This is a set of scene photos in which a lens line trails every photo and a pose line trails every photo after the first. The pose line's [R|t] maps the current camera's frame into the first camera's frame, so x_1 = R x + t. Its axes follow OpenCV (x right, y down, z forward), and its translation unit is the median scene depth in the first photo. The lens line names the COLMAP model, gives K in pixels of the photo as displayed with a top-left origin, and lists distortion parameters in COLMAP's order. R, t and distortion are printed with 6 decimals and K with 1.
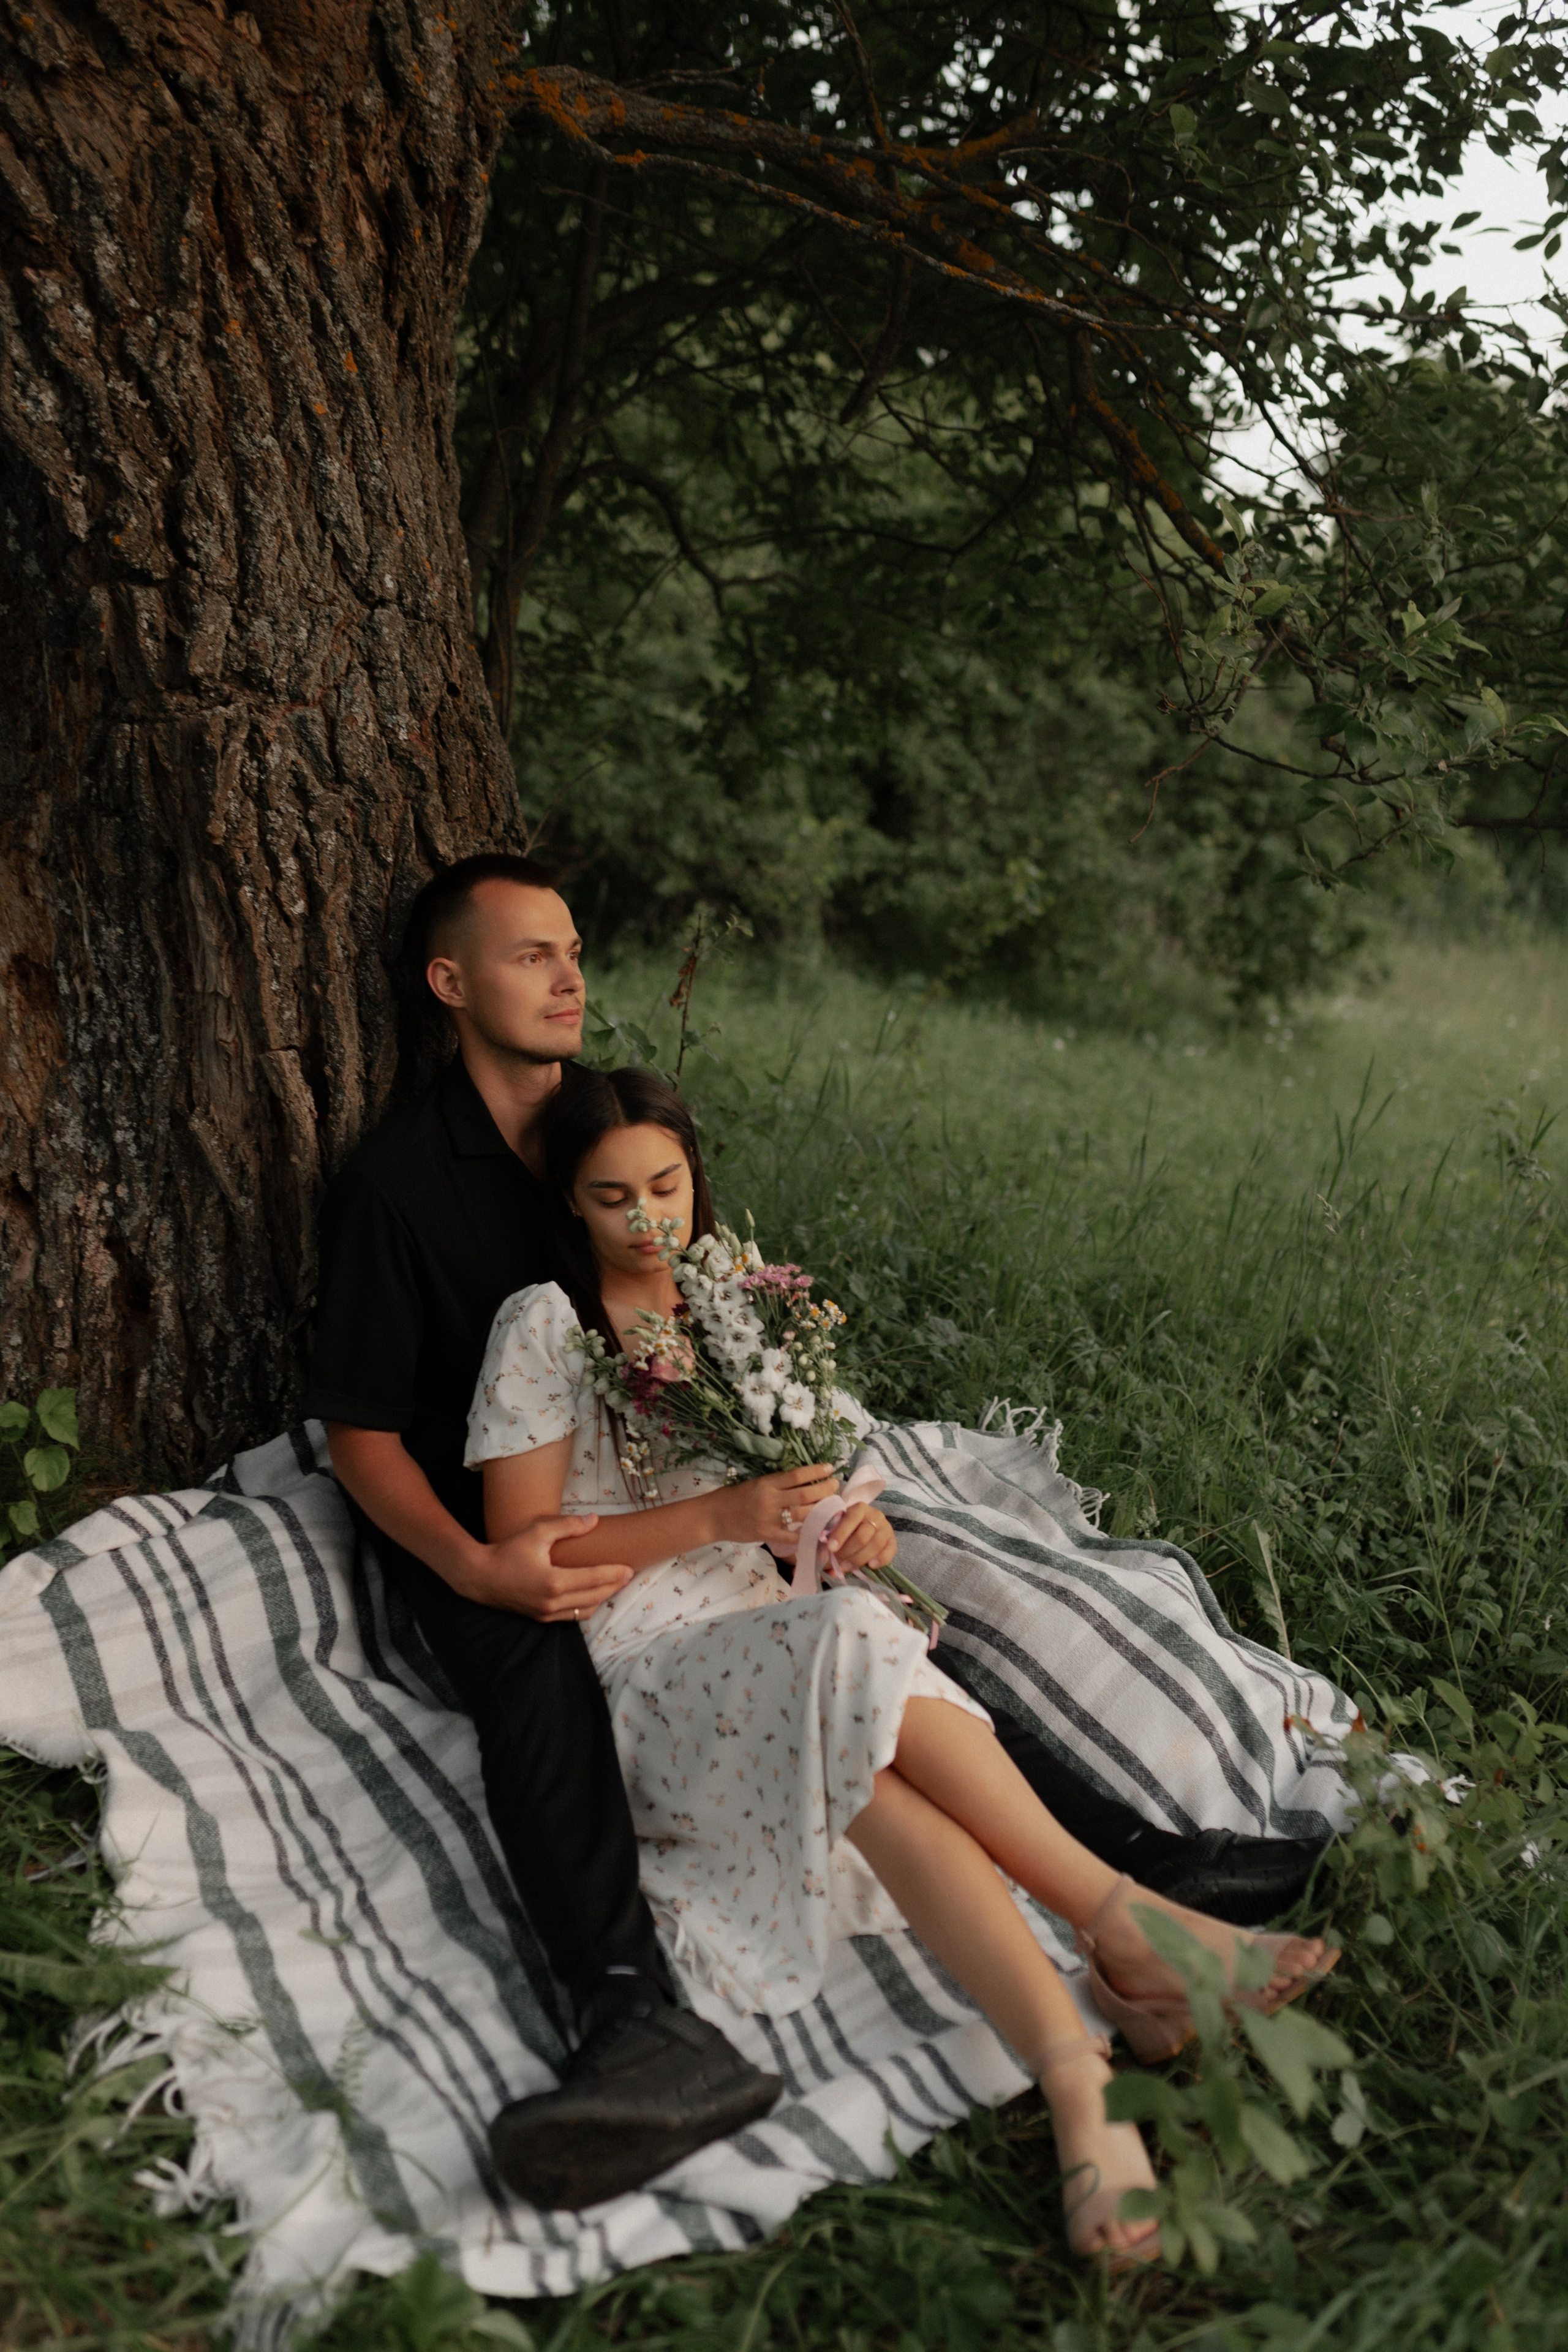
lens RADIAL K [[2243.9, 0, 811.1], [0, 2243.9, 1165.2], [0, 0, 1]] dist [-0.006390, 0.019097]
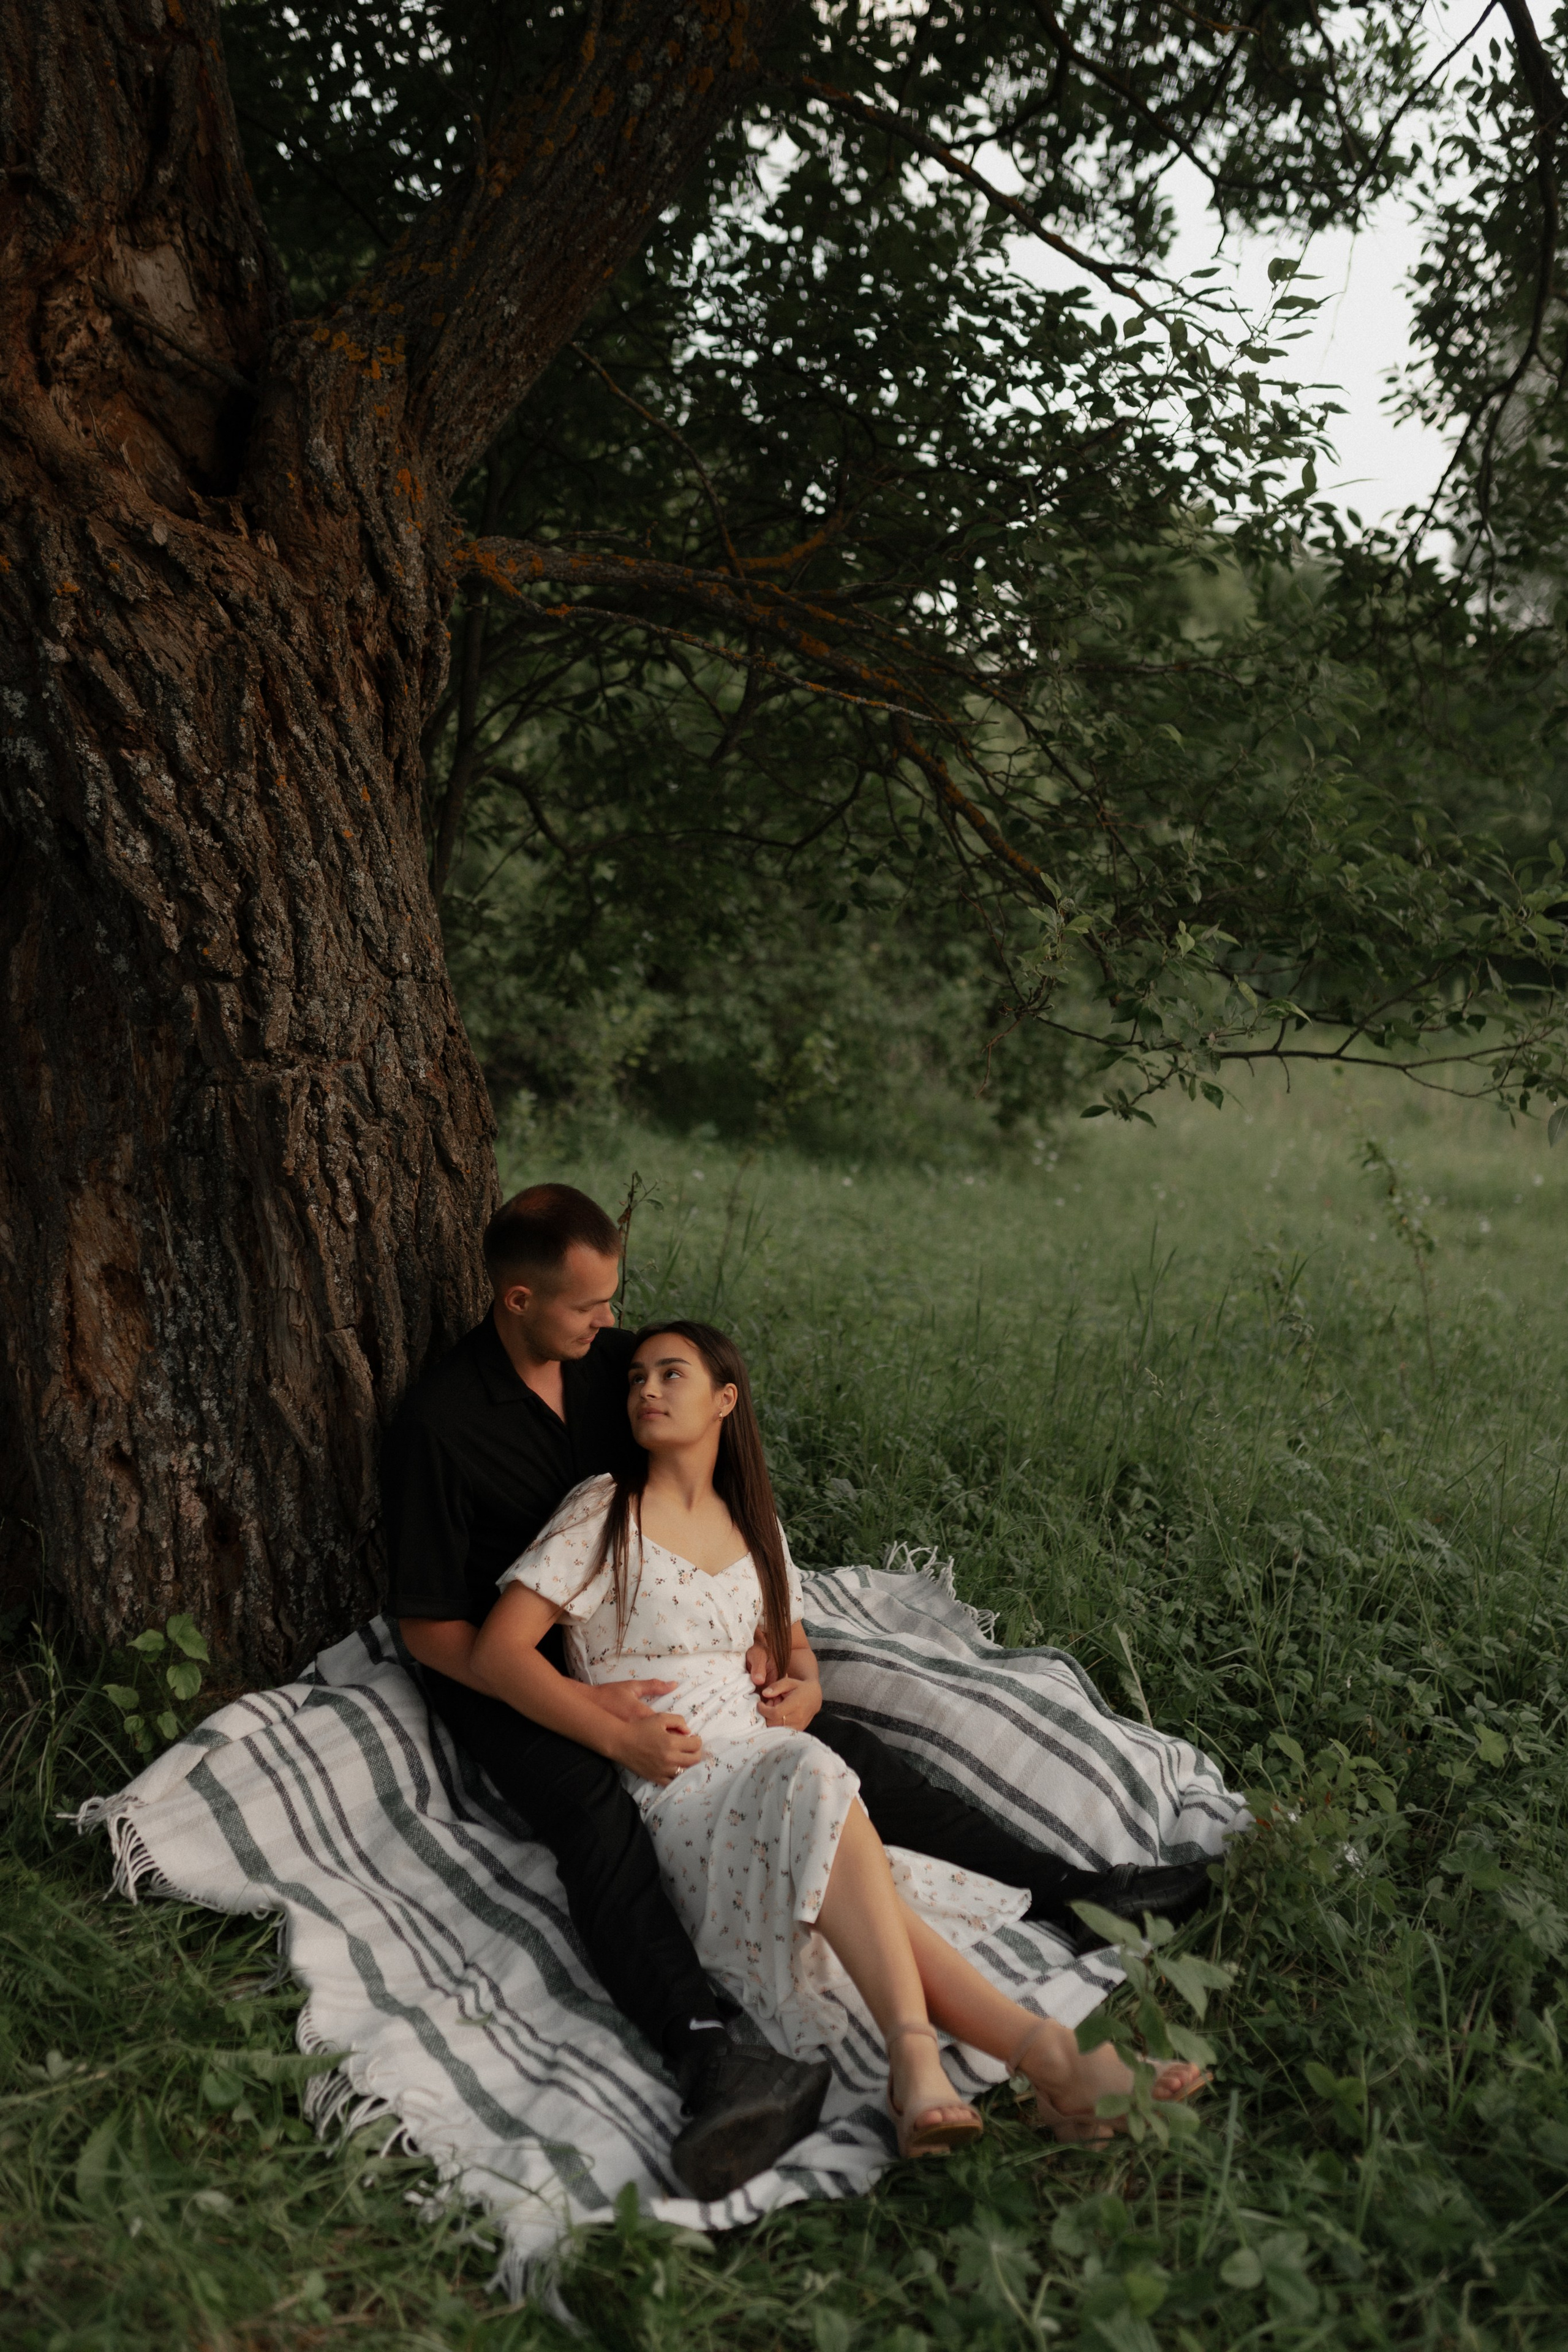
lens RADIAL K [[2243.9, 0, 811.1], [0, 2243.9, 1165.2], [0, 0, 1]] dist [-0.006390, 0.019097]
pose [[0.990873, -0.076194, 0.111199, -0.108494], [0.081621, 0.995643, -0.045092, -0.064651], [-0.107279, 0.053757, 0.992775, -0.289784]]
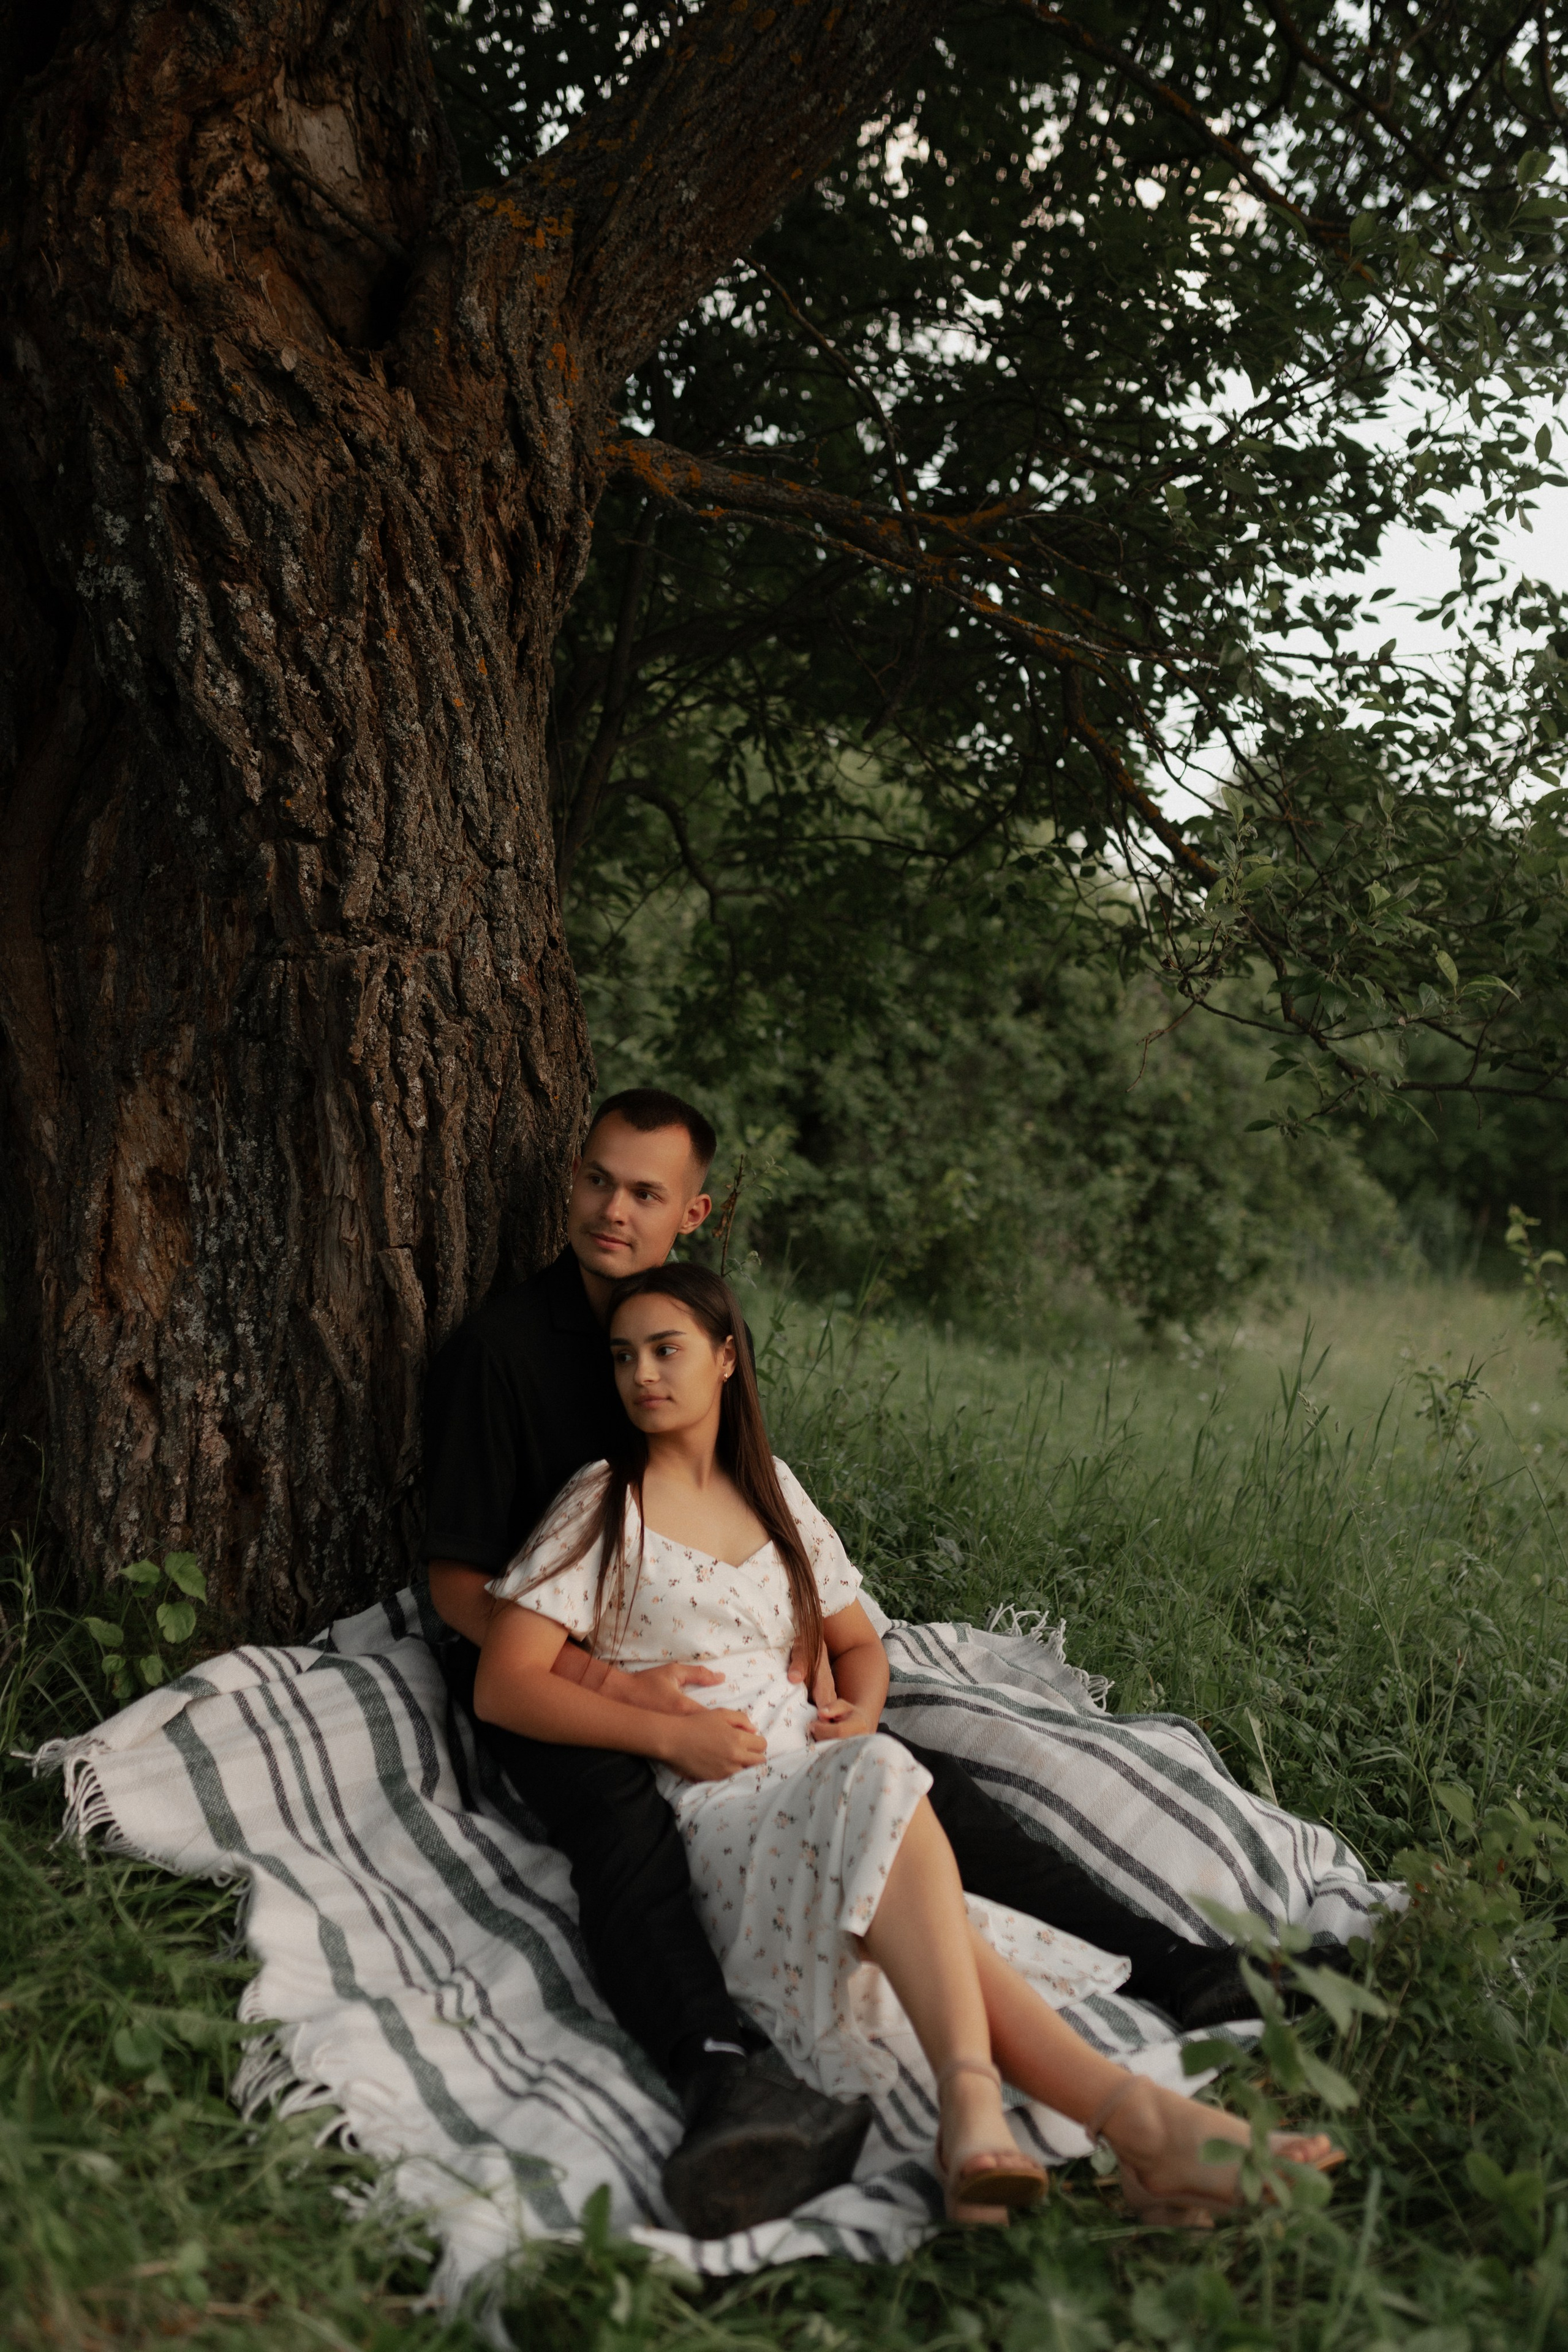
lens RADIAL K [[2243.9, 0, 811.1], [0, 2243.9, 1165.2], [0, 0, 1]] dist [-0.006390, 0.019097]
pose [[0.998709, 0.013137, 0.049062, -0.085011], [-0.005312, 0.987688, -0.156344, 0.083135], [-0.050512, 0.155882, 0.986483, -0.129882]]
